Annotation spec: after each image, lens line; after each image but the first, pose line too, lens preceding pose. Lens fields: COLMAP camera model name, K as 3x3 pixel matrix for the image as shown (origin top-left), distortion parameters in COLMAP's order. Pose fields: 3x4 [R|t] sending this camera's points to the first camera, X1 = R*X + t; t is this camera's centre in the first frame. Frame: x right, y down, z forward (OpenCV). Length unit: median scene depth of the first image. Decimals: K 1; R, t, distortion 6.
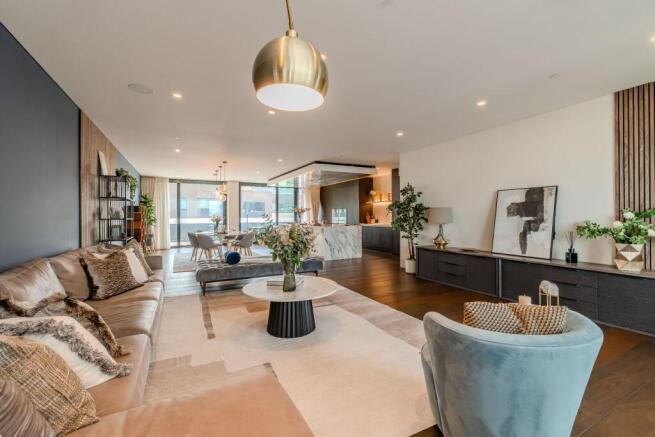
lens RADIAL K [[282.9, 0, 325.2], [0, 282.9, 216.0], [0, 0, 1]] dist [-0.000586, 0.000560]
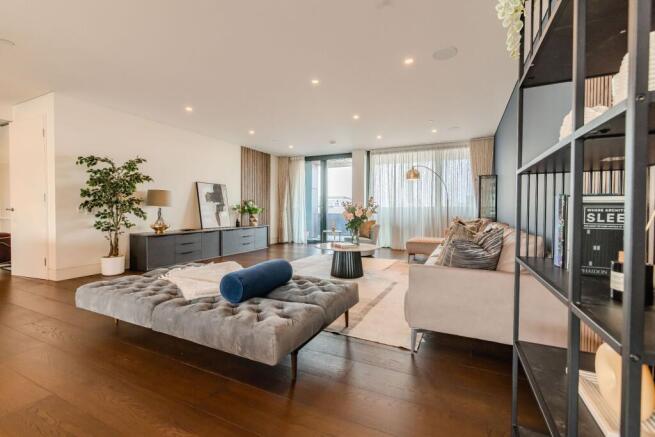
lens RADIAL K [[282.9, 0, 325.2], [0, 282.9, 216.0], [0, 0, 1]] dist [-0.000586, 0.000560]
pose [[-0.594713, -0.013489, 0.803825, -0.920321], [-0.000334, 0.999863, 0.016531, 0.053315], [-0.803938, 0.009562, -0.594636, 1.472056]]
